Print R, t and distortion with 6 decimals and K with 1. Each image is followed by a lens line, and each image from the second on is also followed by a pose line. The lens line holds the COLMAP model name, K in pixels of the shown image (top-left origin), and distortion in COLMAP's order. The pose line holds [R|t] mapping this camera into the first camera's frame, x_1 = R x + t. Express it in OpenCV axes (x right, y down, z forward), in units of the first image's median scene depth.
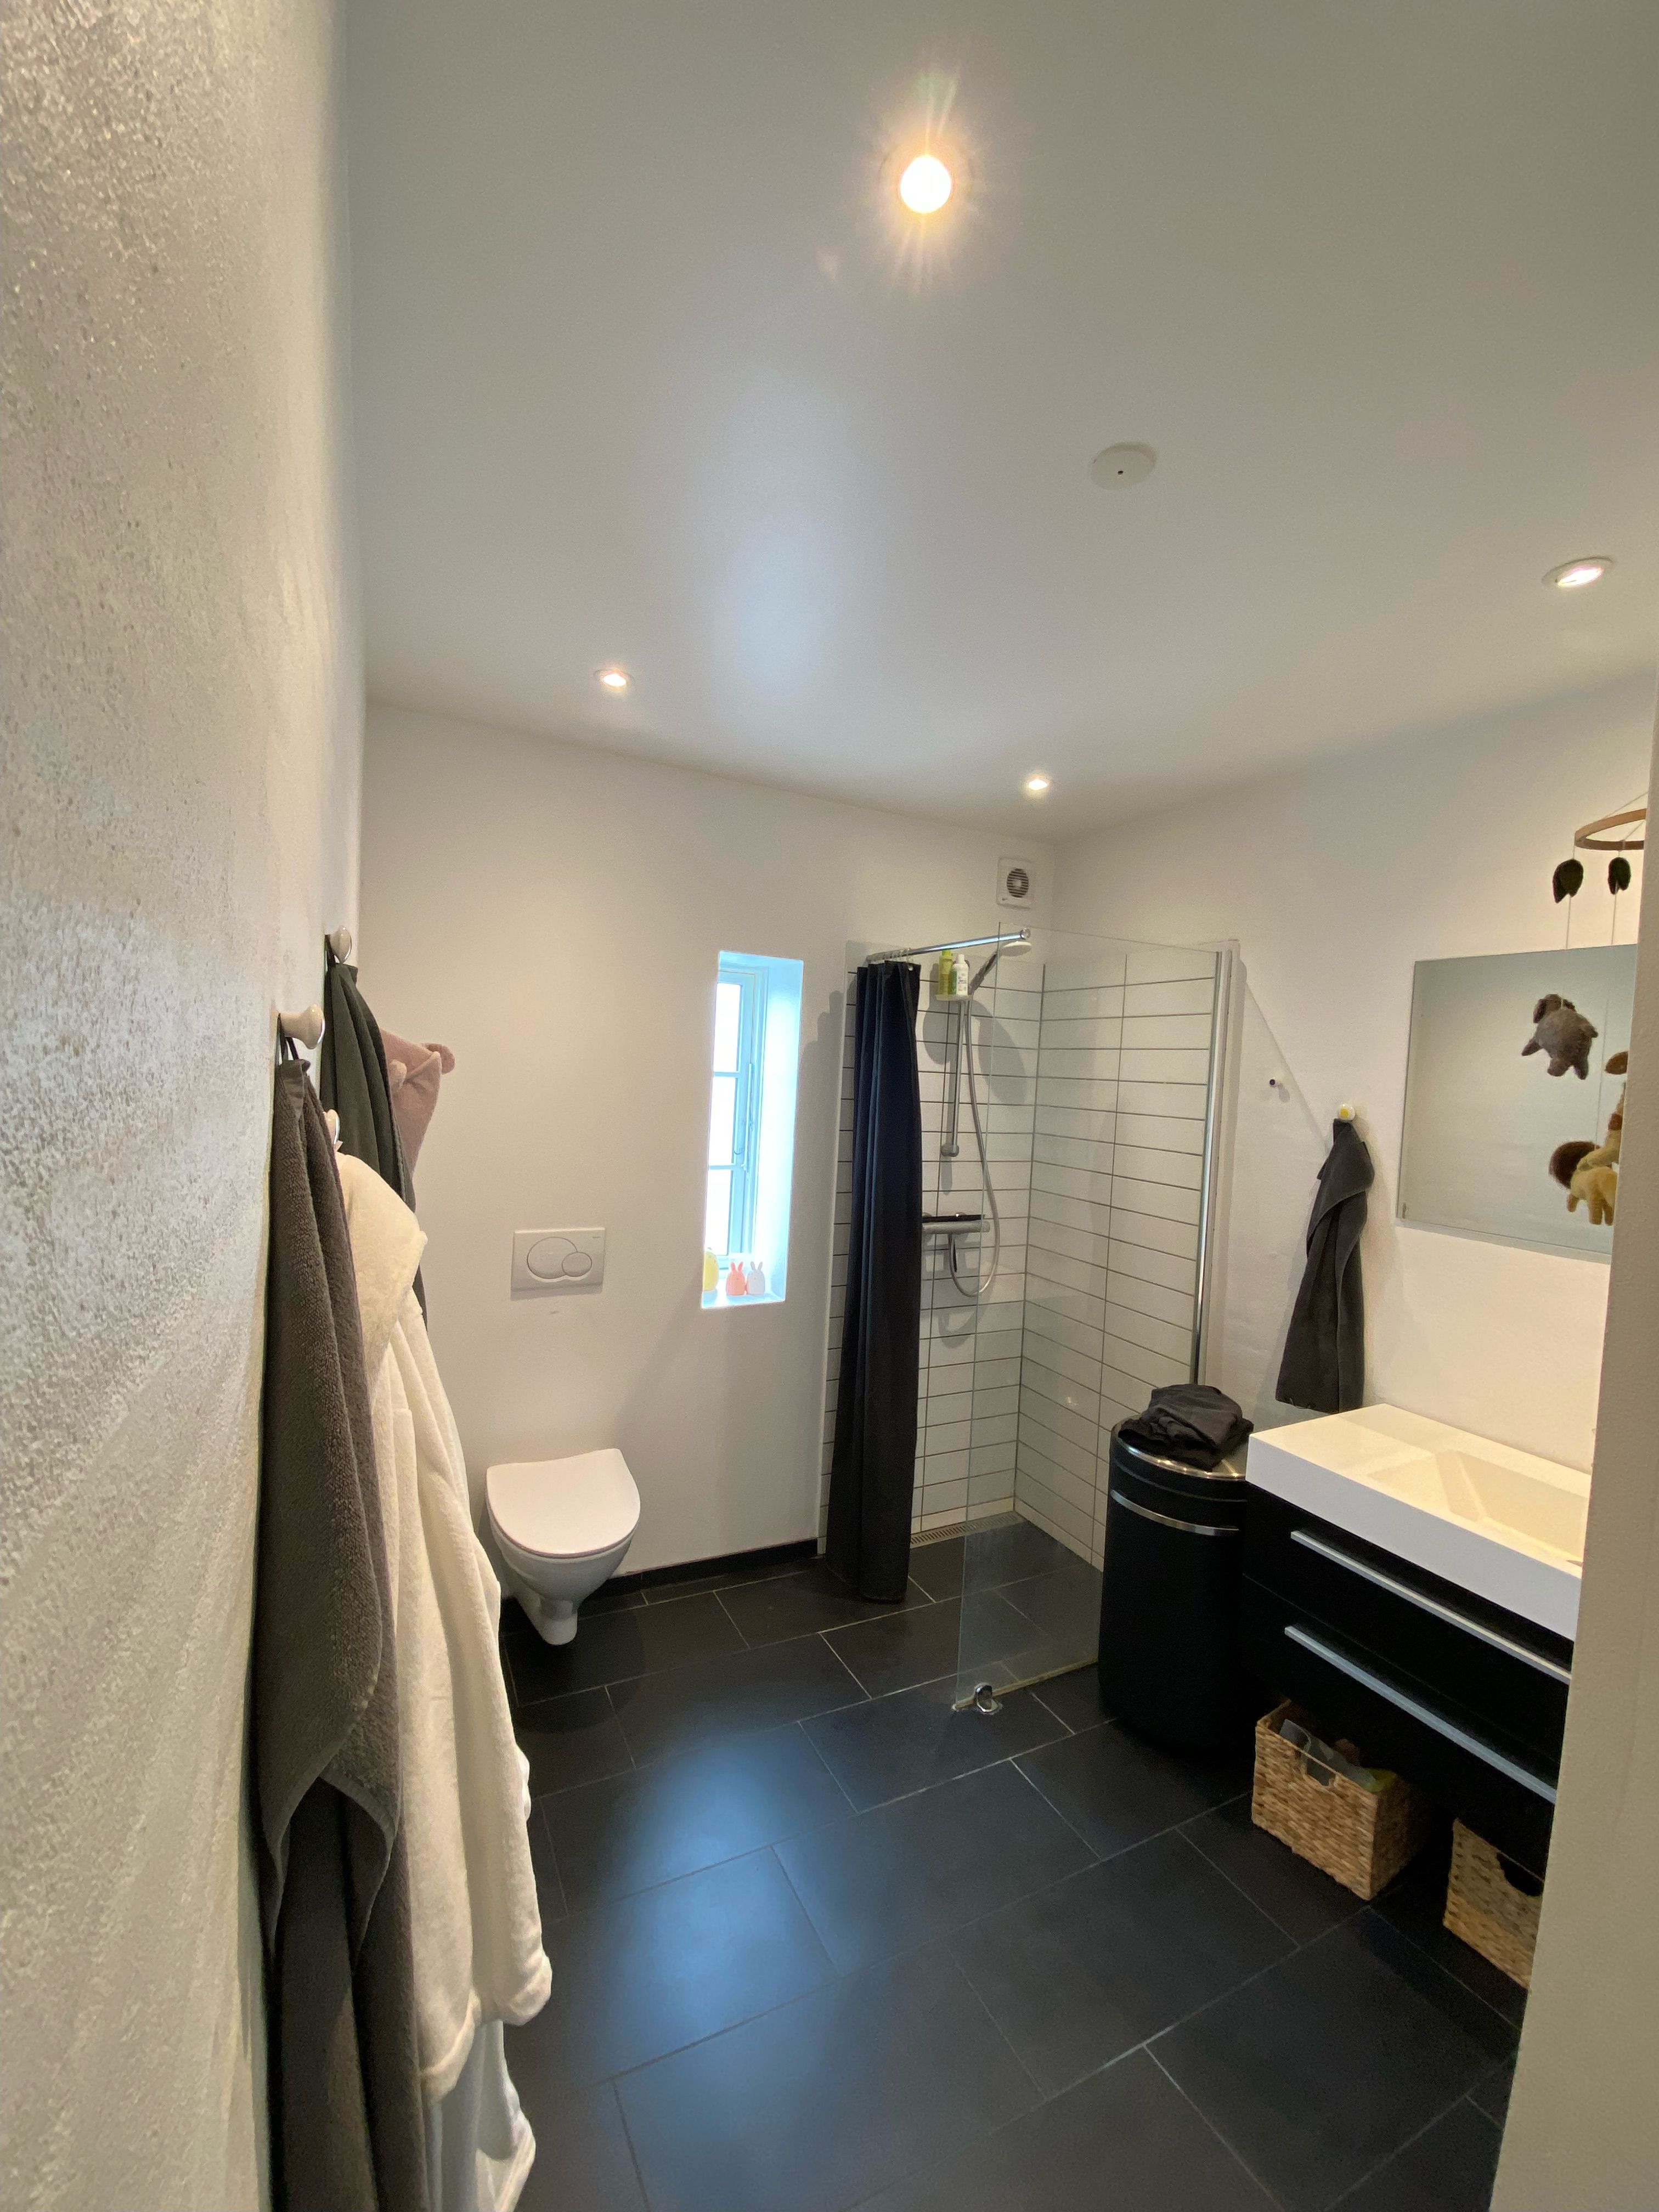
lens RADIAL K [[892.4, 0, 823.8], [0, 892.4, 1115.0], [0, 0, 1]] dist [0.000464, 0.000057]
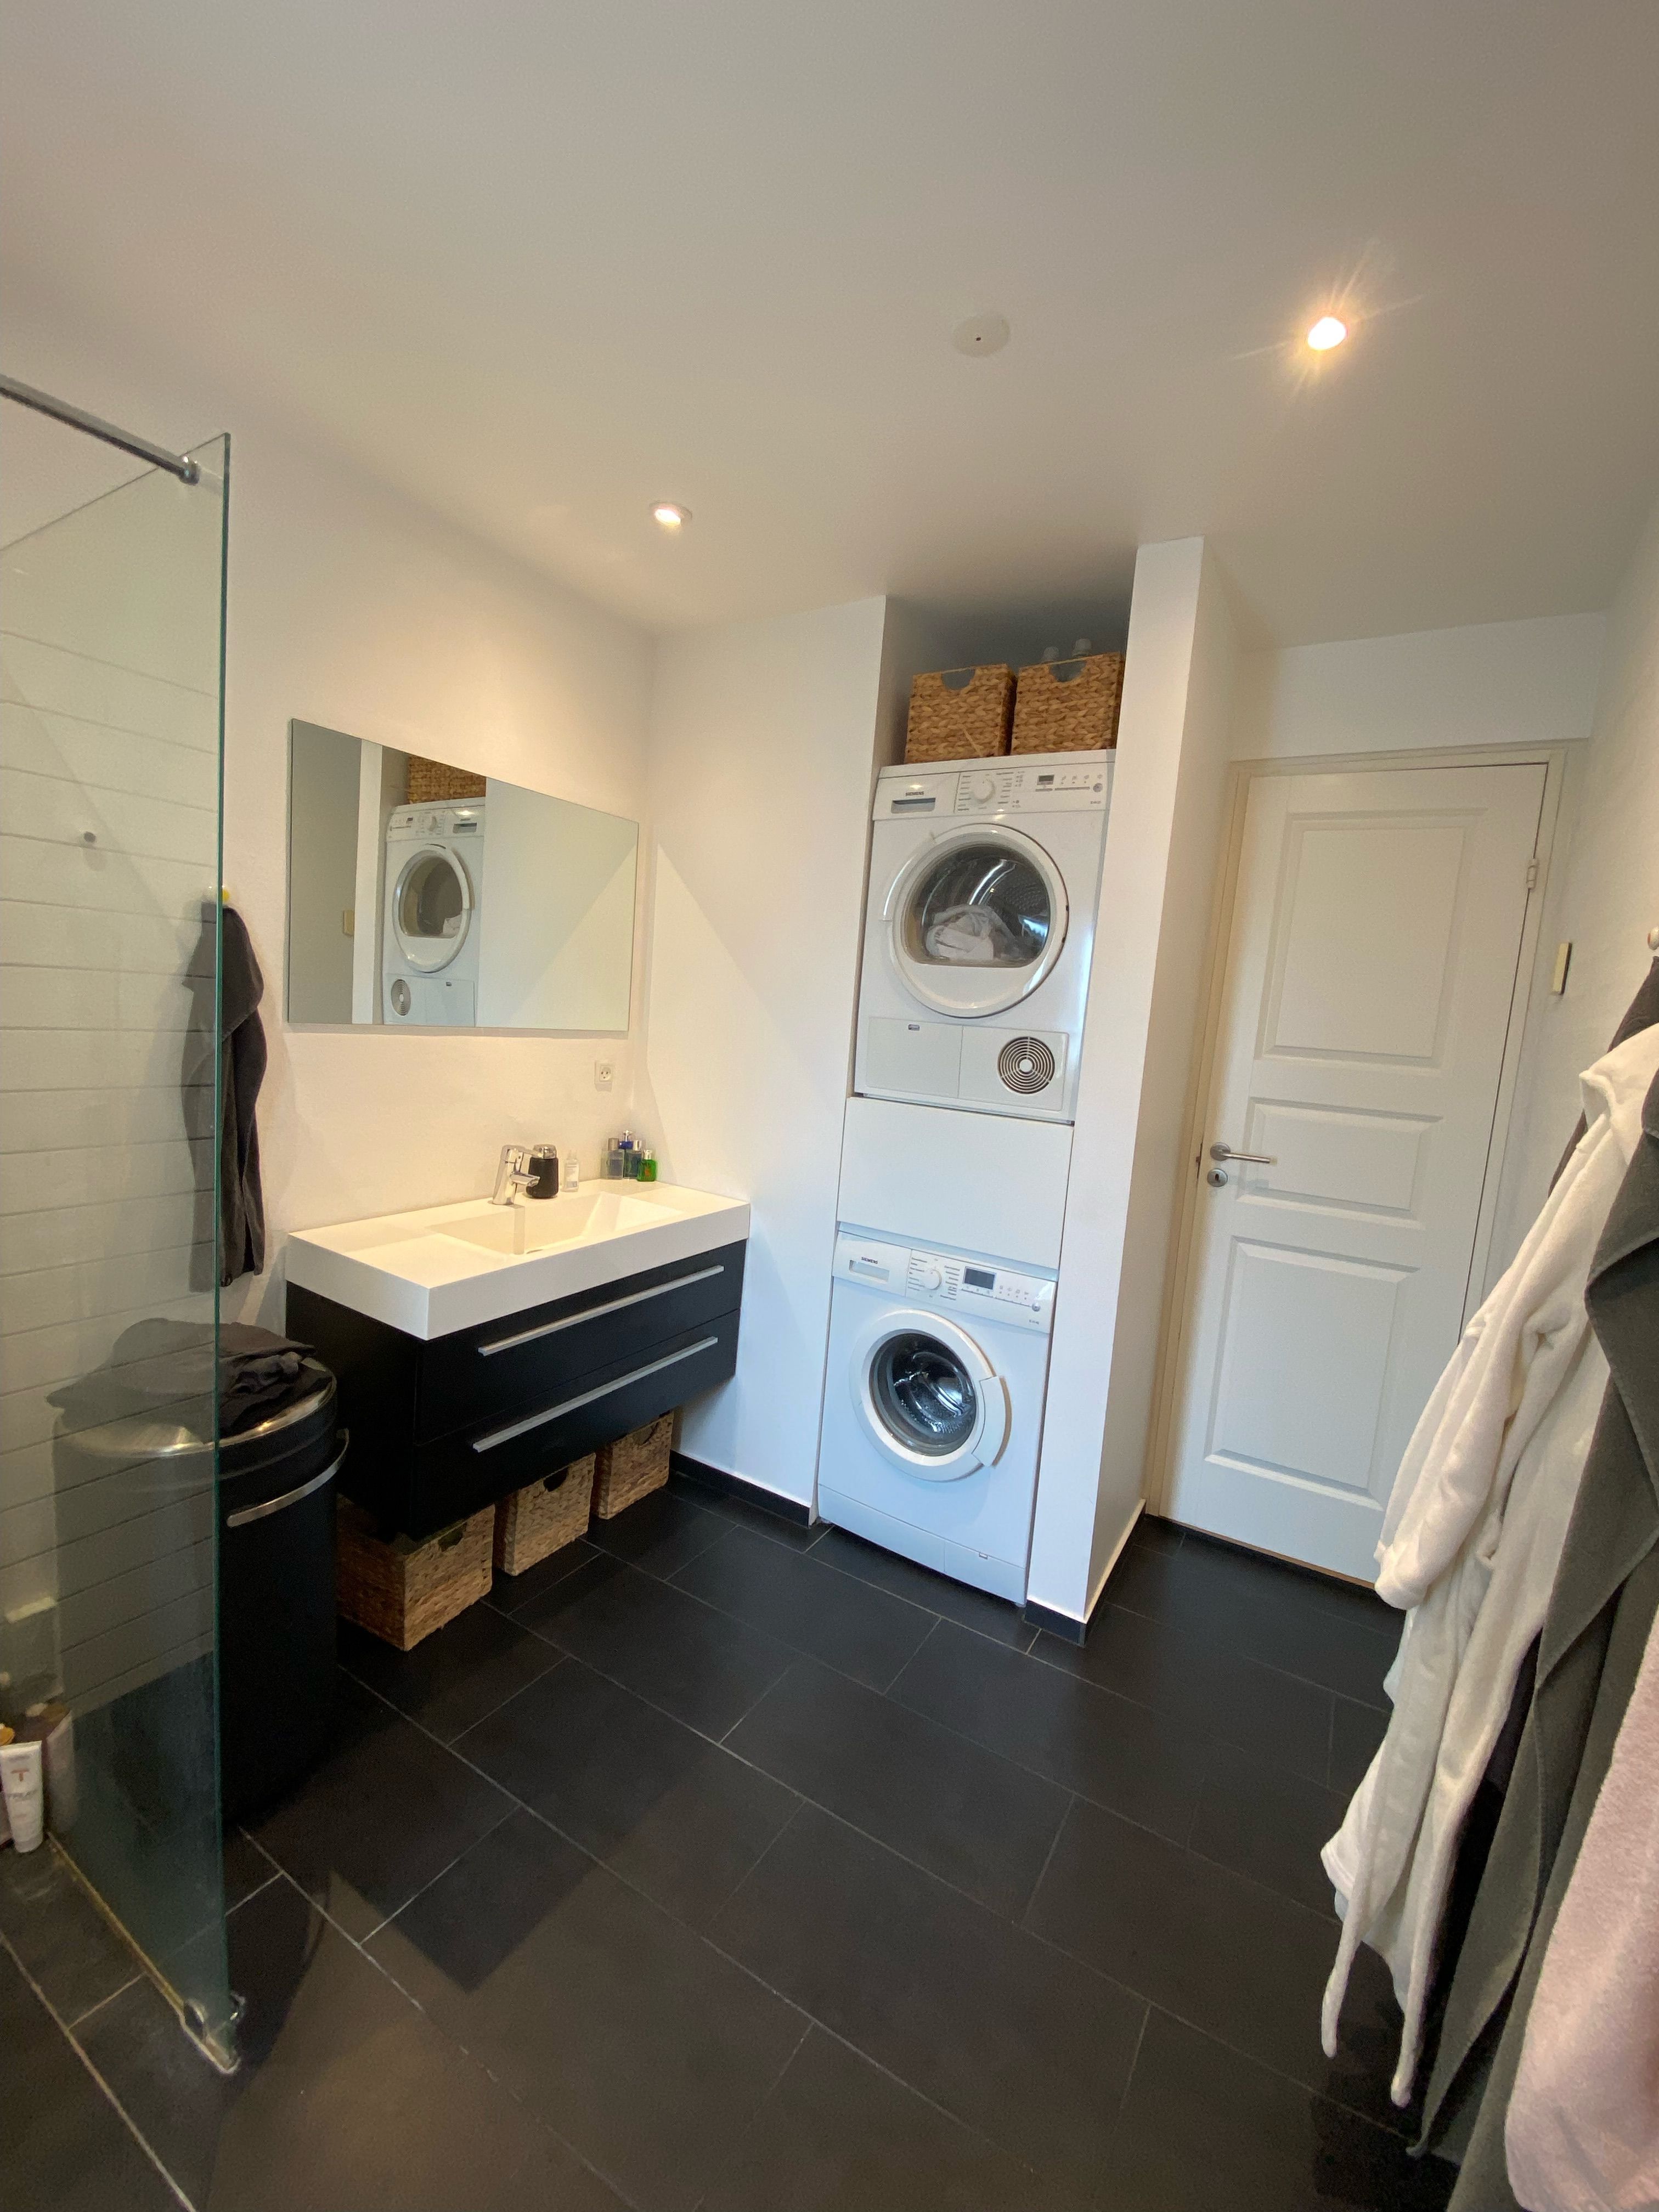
lens RADIAL K [[889.6, 0, 826.0], [0, 889.6, 1104.0], [0, 0, 1]] dist [0.000219, 0.000006]
pose [[-0.498029, -0.186697, 0.846824, -0.379941], [-0.053393, 0.981298, 0.184942, 0.003950], [-0.865515, 0.046892, -0.498683, 1.009898]]
